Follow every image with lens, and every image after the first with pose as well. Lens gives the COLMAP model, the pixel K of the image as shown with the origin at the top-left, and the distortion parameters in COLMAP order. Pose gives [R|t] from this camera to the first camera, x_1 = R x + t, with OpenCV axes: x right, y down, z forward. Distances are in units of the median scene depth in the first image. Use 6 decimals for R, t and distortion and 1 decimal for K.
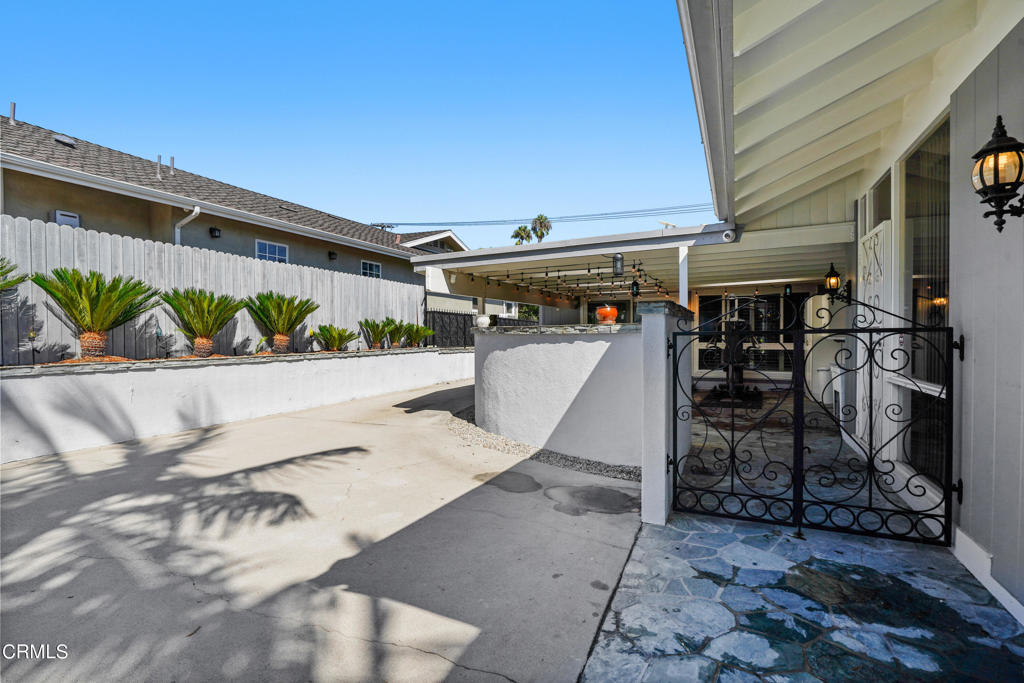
lens RADIAL K [[475.0, 0, 512.0], [0, 475.0, 341.5], [0, 0, 1]] dist [-0.008436, 0.001346]
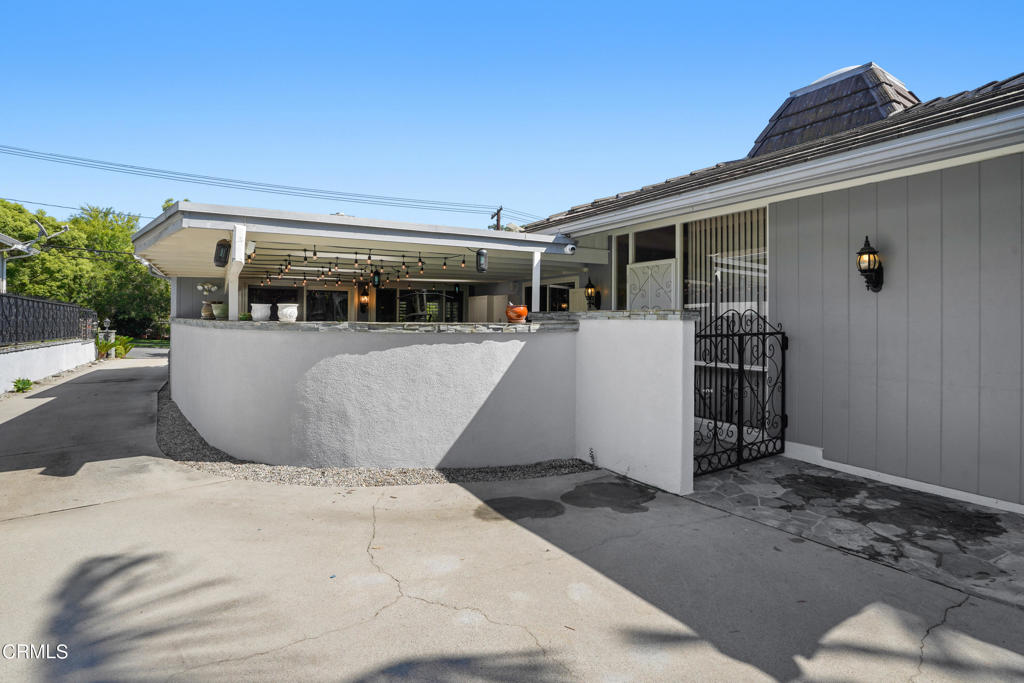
lens RADIAL K [[488.6, 0, 499.8], [0, 488.6, 320.7], [0, 0, 1]] dist [-0.015069, 0.001253]
pose [[0.536286, 0.009164, 0.843986, -1.159281], [0.001640, 0.999928, -0.011899, -0.050412], [-0.844034, 0.007765, 0.536233, 0.841752]]
